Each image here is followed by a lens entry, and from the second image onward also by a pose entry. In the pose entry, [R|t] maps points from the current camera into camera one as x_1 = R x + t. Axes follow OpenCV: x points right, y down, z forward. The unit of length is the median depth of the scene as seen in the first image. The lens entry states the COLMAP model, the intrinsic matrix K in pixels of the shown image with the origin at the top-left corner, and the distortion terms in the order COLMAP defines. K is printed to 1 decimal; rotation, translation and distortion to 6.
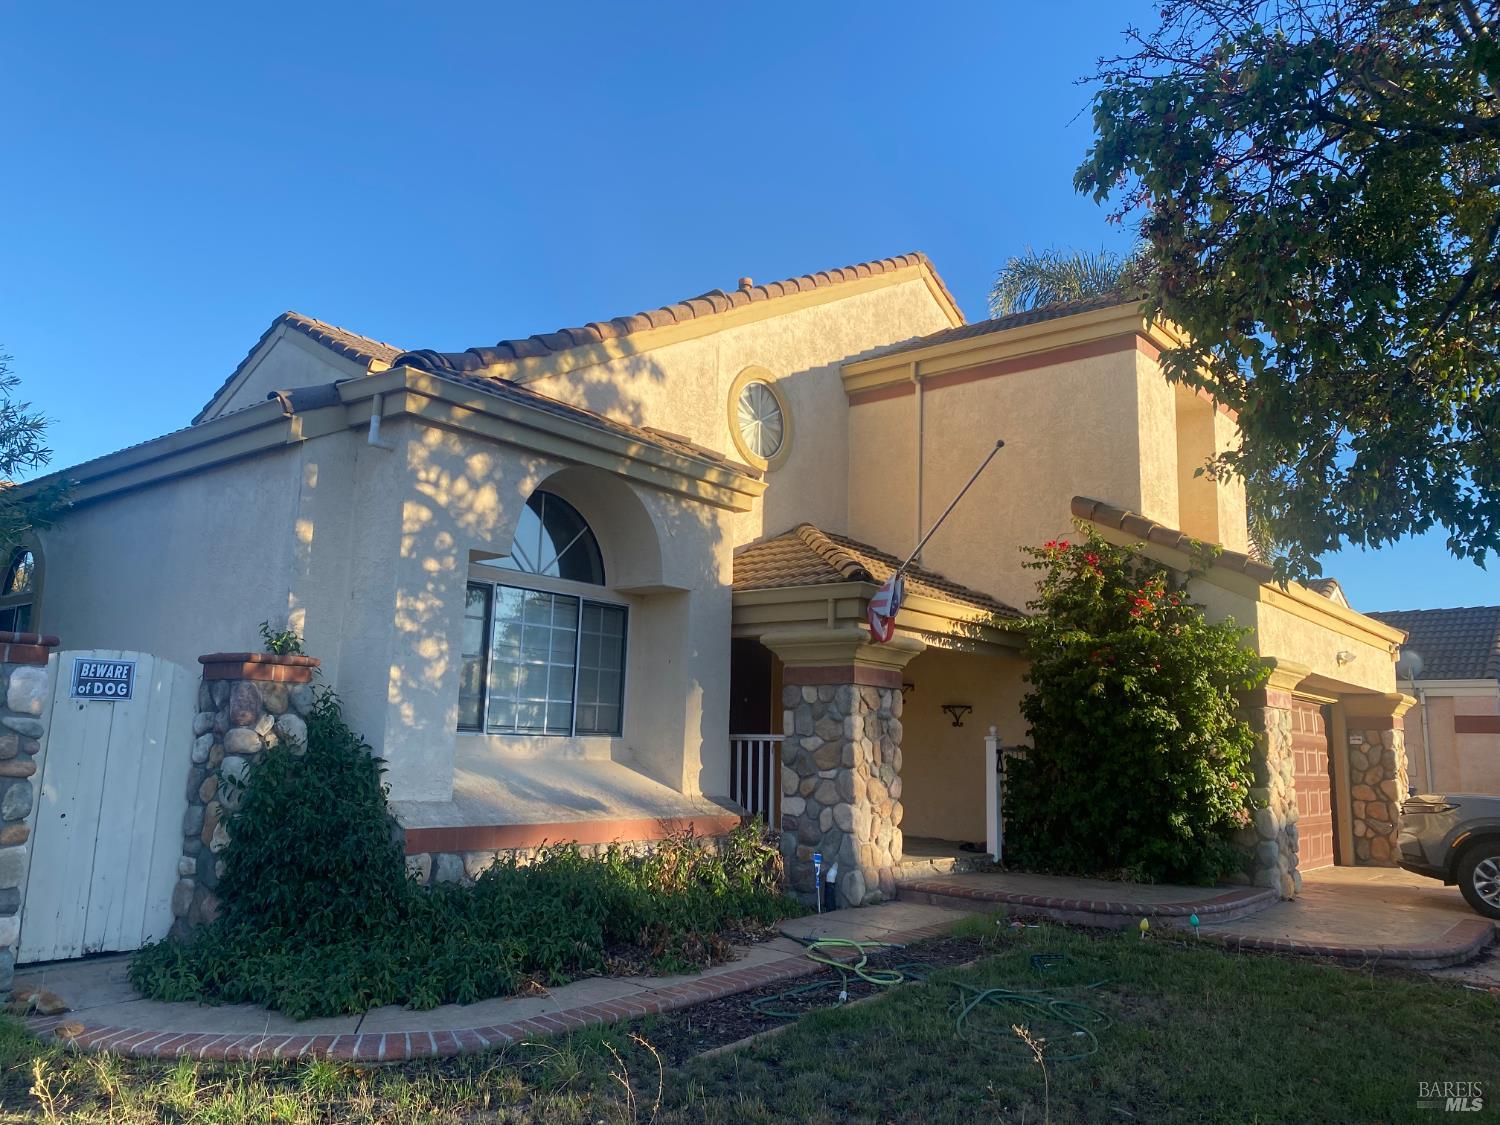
lens RADIAL K [[1131.3, 0, 750.3], [0, 1131.3, 560.3], [0, 0, 1]] dist [0.051254, -0.037988]
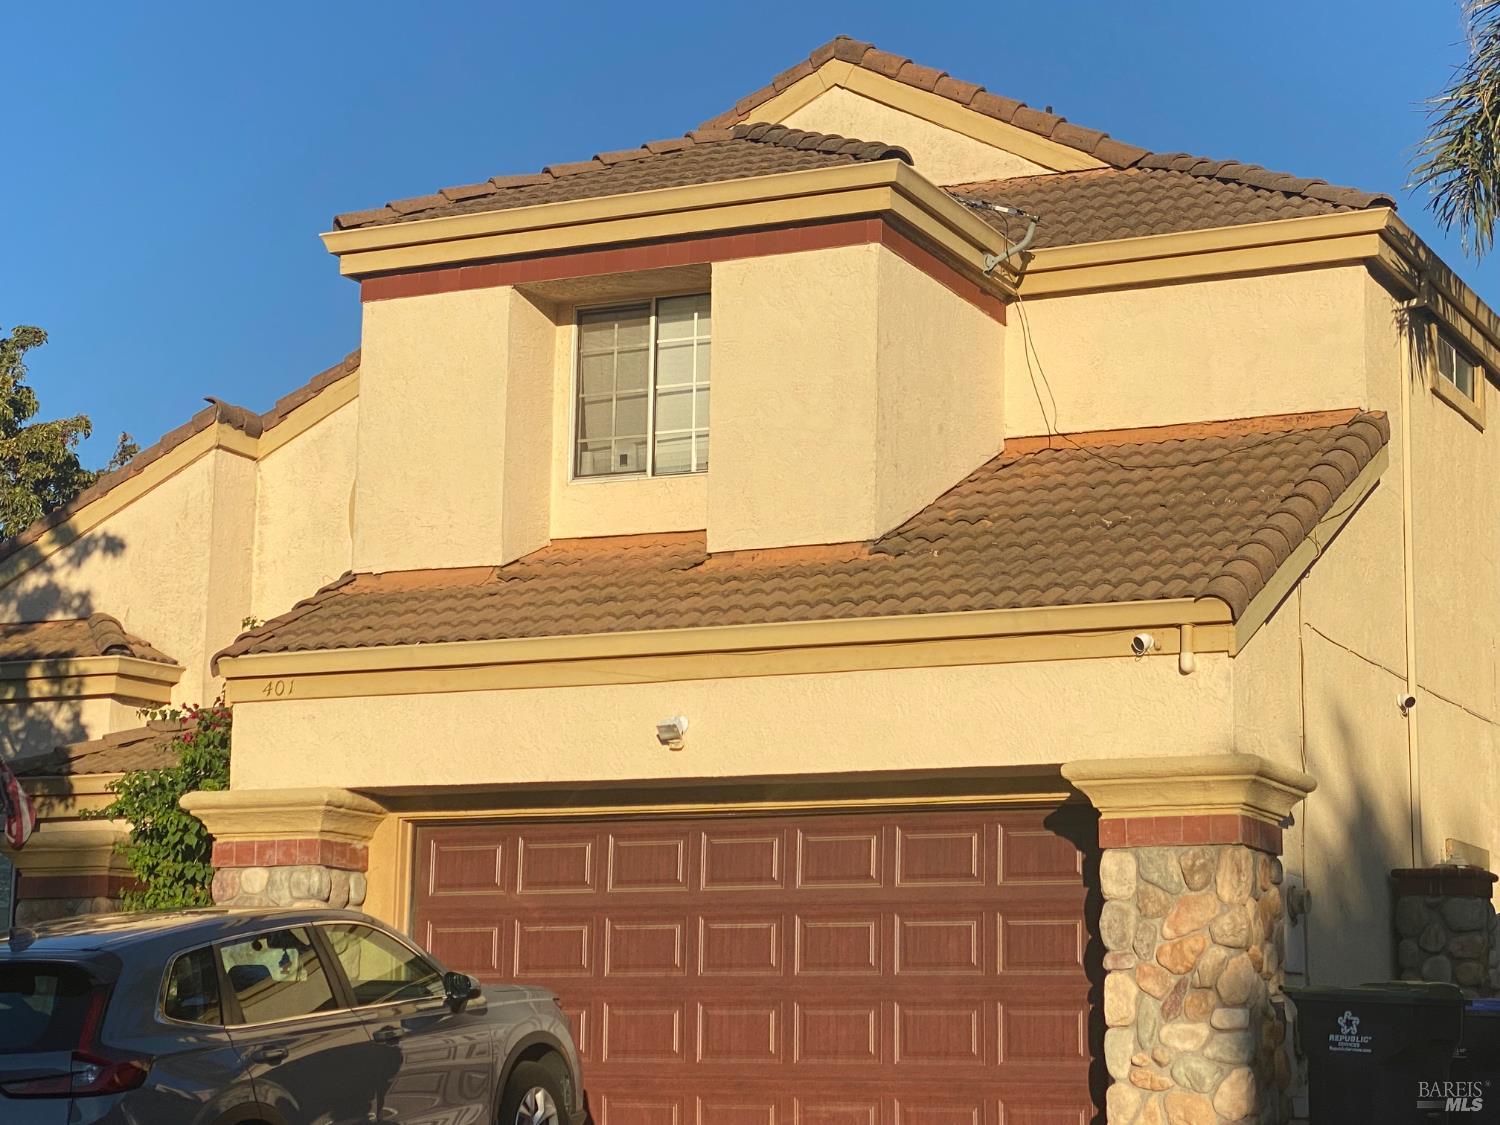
lens RADIAL K [[3141.2, 0, 755.9], [0, 3141.2, 558.0], [0, 0, 1]] dist [-0.011612, 0.000000]
pose [[0.228927, -0.192181, -0.954285, 2.334149], [0.155005, 0.975007, -0.159169, 0.297718], [0.961023, -0.111481, 0.252994, 0.907590]]
